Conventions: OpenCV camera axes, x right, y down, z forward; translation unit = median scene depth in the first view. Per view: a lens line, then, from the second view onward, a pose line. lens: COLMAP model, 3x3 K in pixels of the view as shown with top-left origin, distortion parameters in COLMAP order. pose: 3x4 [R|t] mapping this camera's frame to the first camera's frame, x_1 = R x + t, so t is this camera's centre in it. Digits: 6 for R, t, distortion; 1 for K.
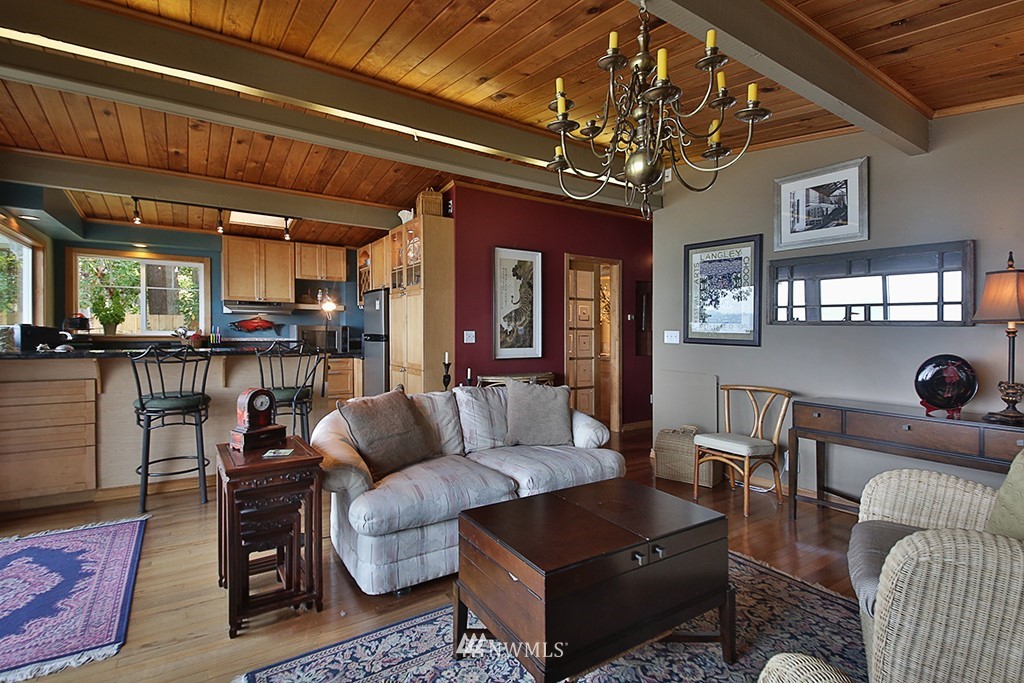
lens RADIAL K [[476.7, 0, 511.5], [0, 476.7, 343.3], [0, 0, 1]] dist [0.005157, -0.000855]
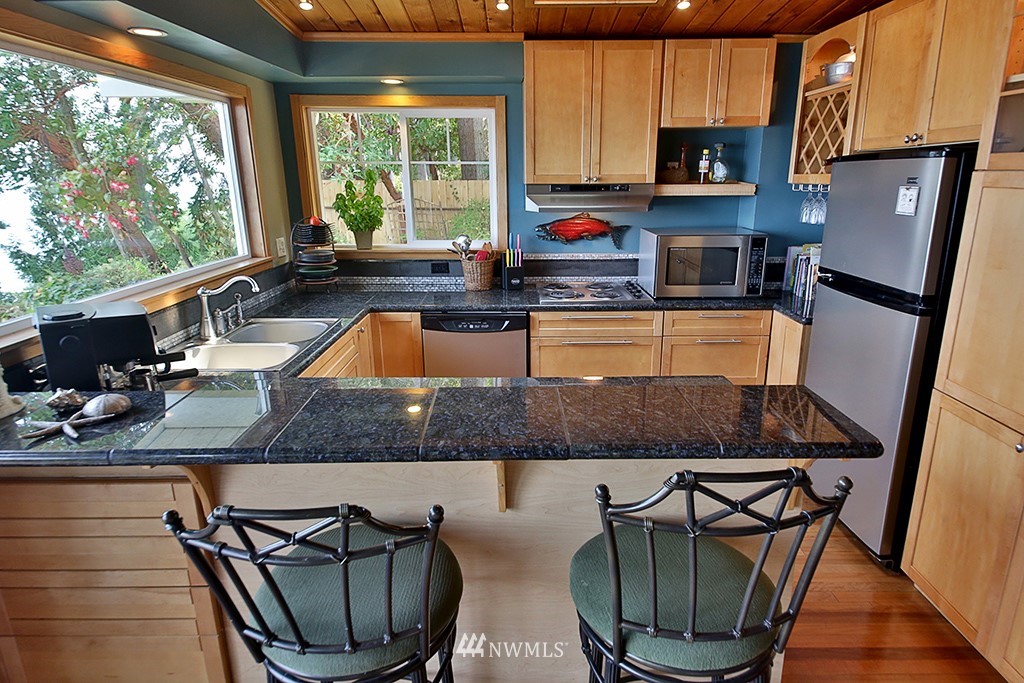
lens RADIAL K [[583.0, 0, 519.5], [0, 583.0, 343.9], [0, 0, 1]] dist [0.035167, -0.000420]
pose [[0.837491, 0.140443, -0.528095, -0.281211], [-0.002770, 0.967488, 0.252904, -0.090801], [0.546444, -0.210341, 0.810651, 0.500717]]
